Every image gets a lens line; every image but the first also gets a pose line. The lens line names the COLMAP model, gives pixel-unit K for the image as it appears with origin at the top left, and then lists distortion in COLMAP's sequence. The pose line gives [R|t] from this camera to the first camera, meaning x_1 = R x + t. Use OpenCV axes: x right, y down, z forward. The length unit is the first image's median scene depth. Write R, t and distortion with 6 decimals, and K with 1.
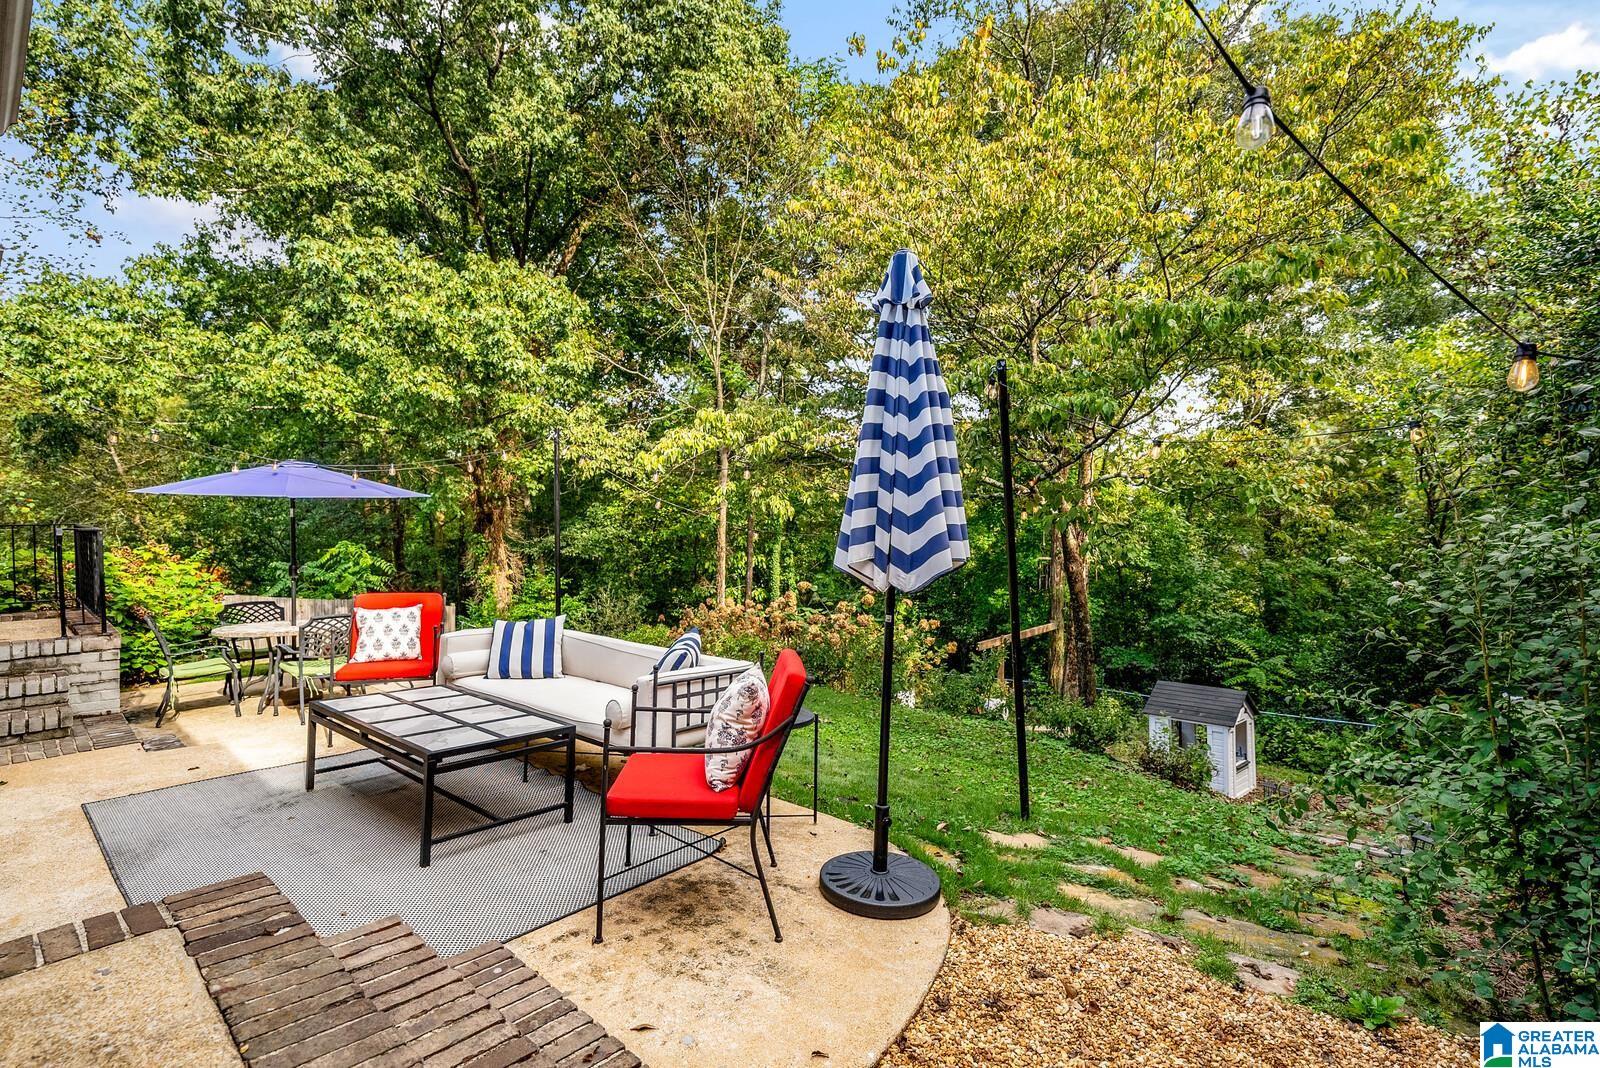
lens RADIAL K [[771.2, 0, 796.3], [0, 771.2, 520.9], [0, 0, 1]] dist [0.002549, -0.001022]
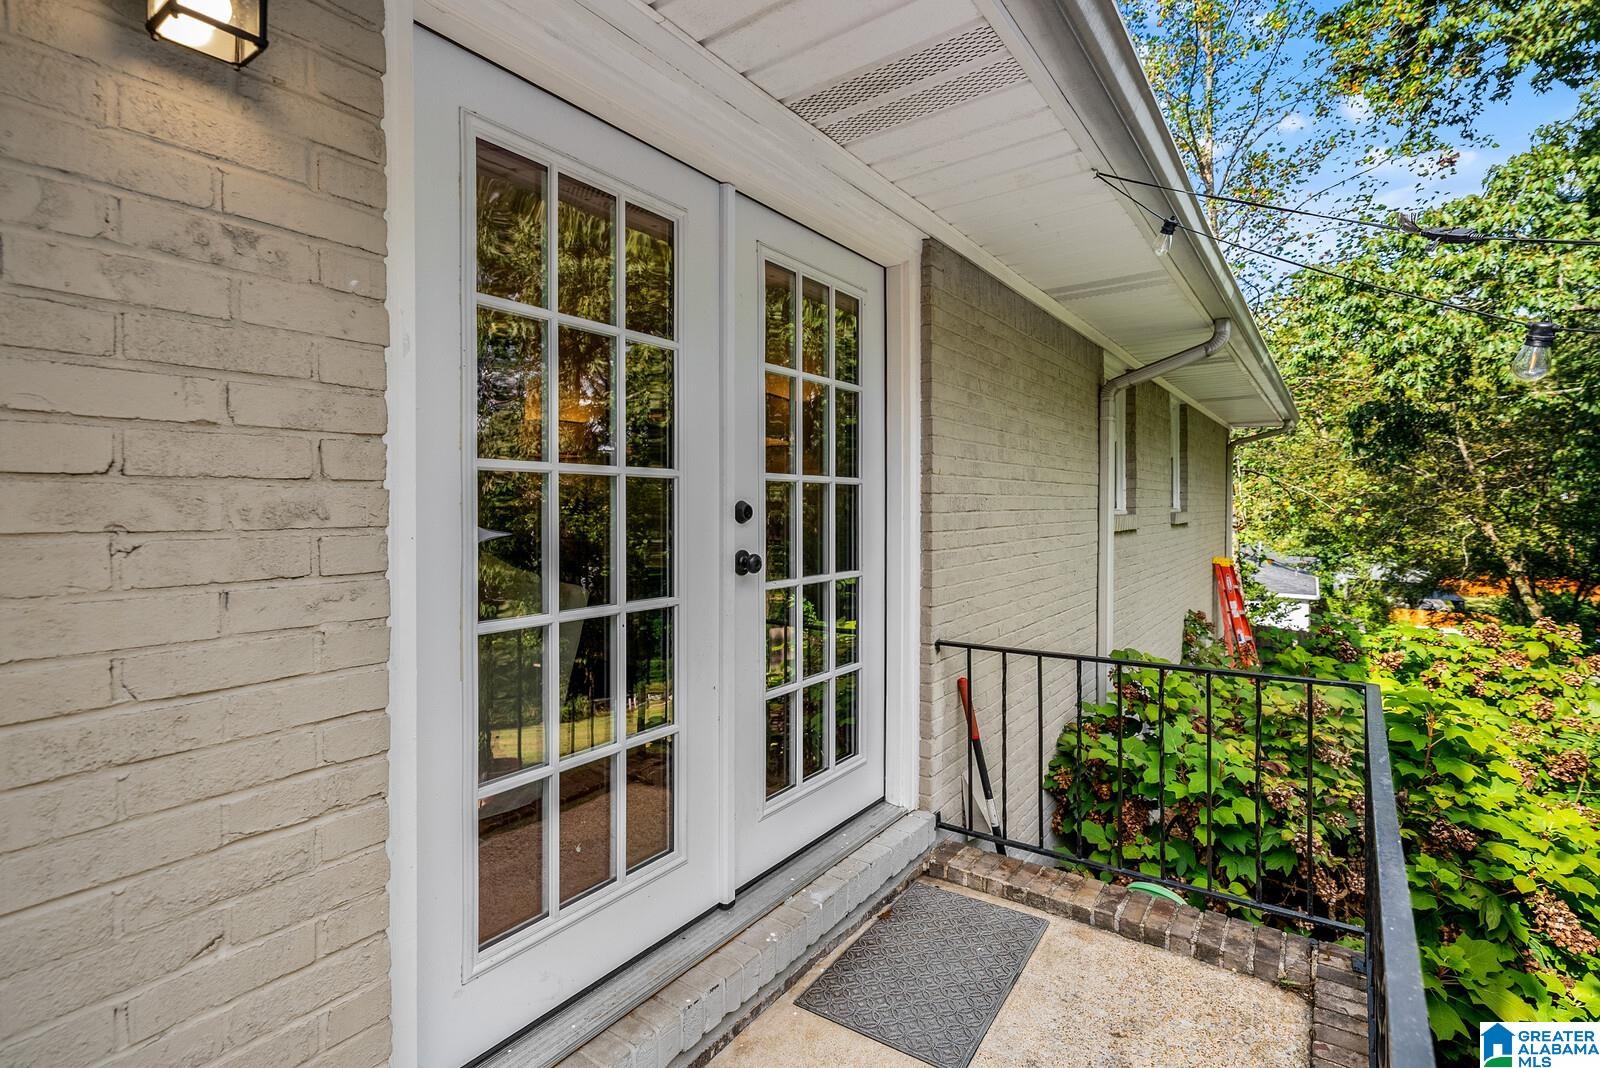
lens RADIAL K [[771.2, 0, 796.3], [0, 771.2, 520.9], [0, 0, 1]] dist [0.002549, -0.001022]
pose [[0.138984, 0.020422, -0.990084, -0.360125], [-0.011931, 0.999749, 0.018946, -0.032616], [0.990223, 0.009179, 0.139193, 0.398870]]
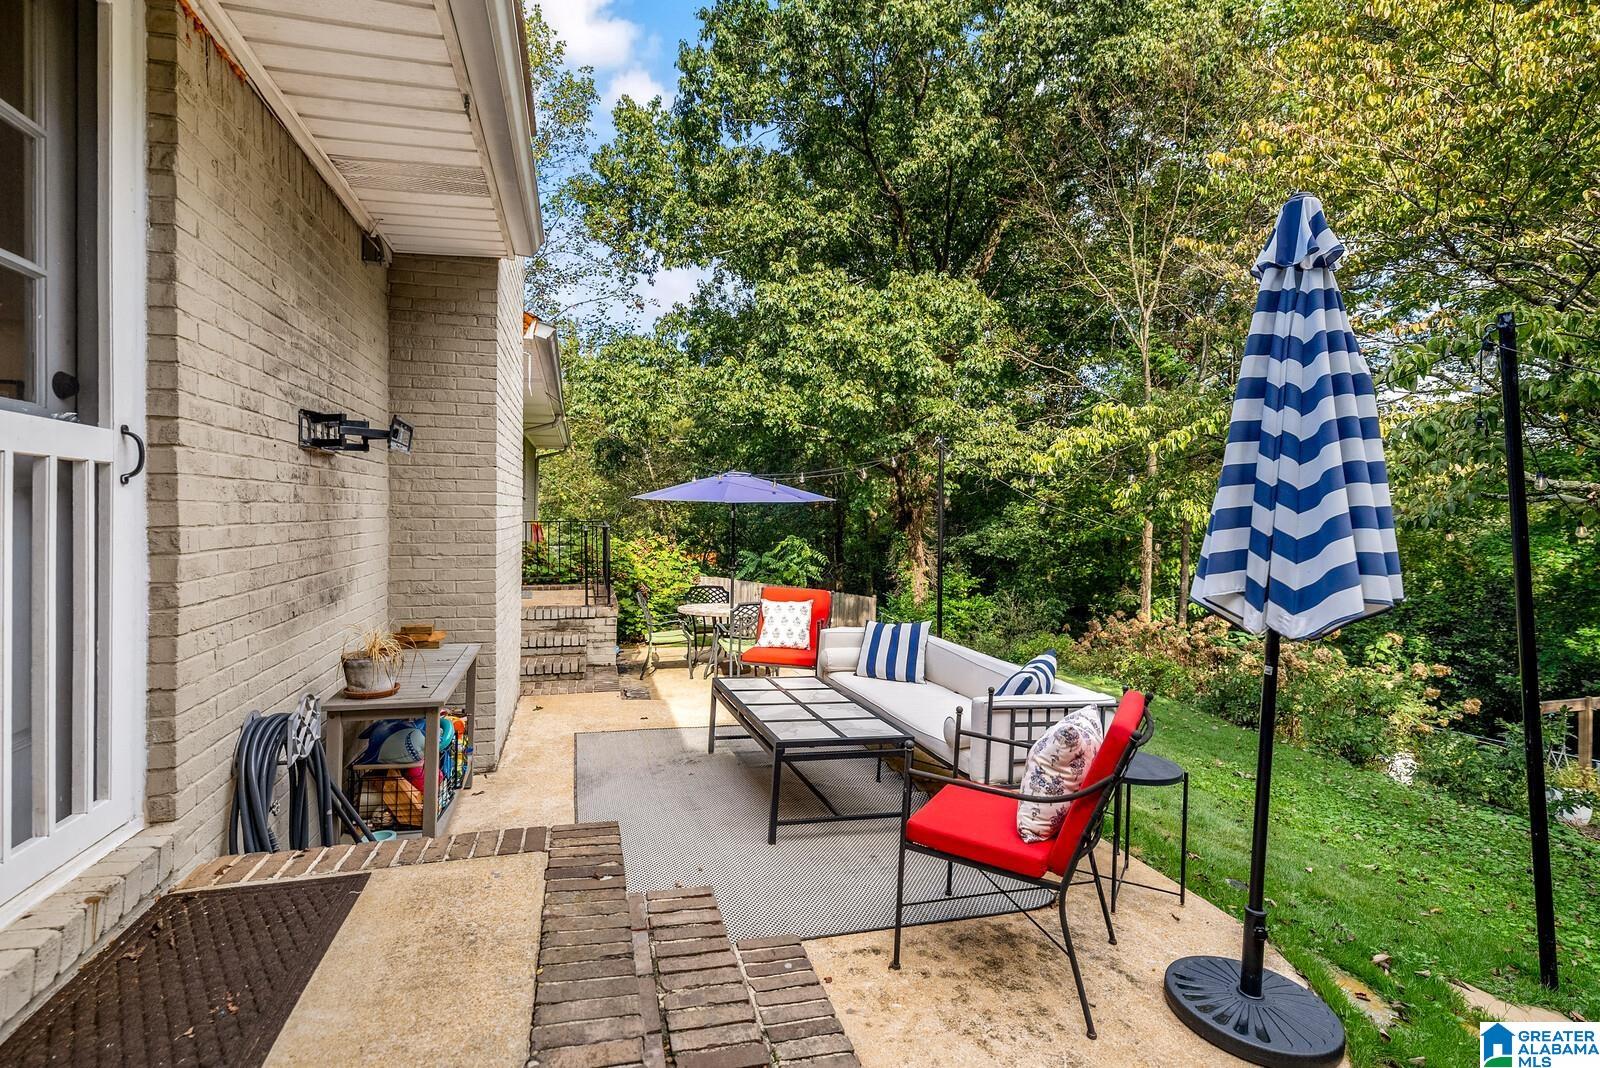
lens RADIAL K [[766.4, 0, 772.0], [0, 766.4, 501.8], [0, 0, 1]] dist [0.001075, -0.000275]
pose [[0.836198, 0.000472, -0.548428, 0.031946], [-0.011360, 0.999800, -0.016460, -0.006427], [0.548310, 0.019994, 0.836036, 0.018732]]
